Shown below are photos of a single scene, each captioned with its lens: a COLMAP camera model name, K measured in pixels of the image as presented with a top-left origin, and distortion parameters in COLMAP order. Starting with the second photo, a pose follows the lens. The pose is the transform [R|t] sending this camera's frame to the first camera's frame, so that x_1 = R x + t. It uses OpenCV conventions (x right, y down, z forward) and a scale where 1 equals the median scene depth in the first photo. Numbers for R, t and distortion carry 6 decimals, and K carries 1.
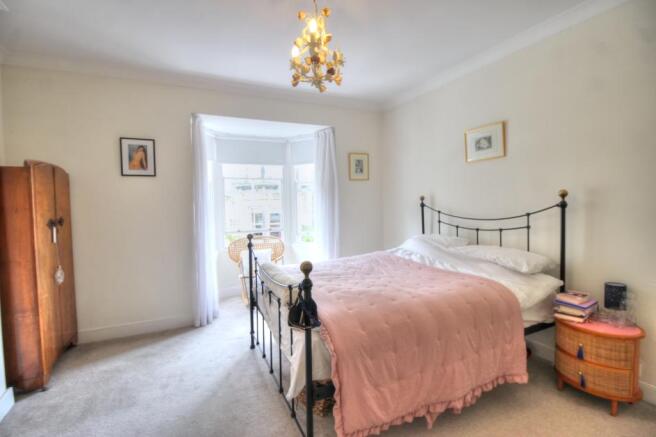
lens RADIAL K [[299.3, 0, 328.0], [0, 299.3, 218.5], [0, 0, 1]] dist [-0.001002, -0.038853]
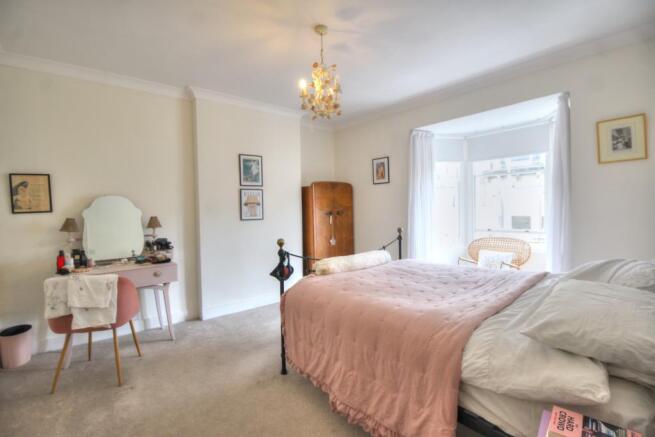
lens RADIAL K [[314.6, 0, 328.3], [0, 314.6, 213.9], [0, 0, 1]] dist [-0.001402, -0.011487]
pose [[0.238256, 0.036412, -0.970520, 0.802894], [-0.028969, 0.999119, 0.030373, -0.034168], [0.970770, 0.020879, 0.239101, 0.383768]]
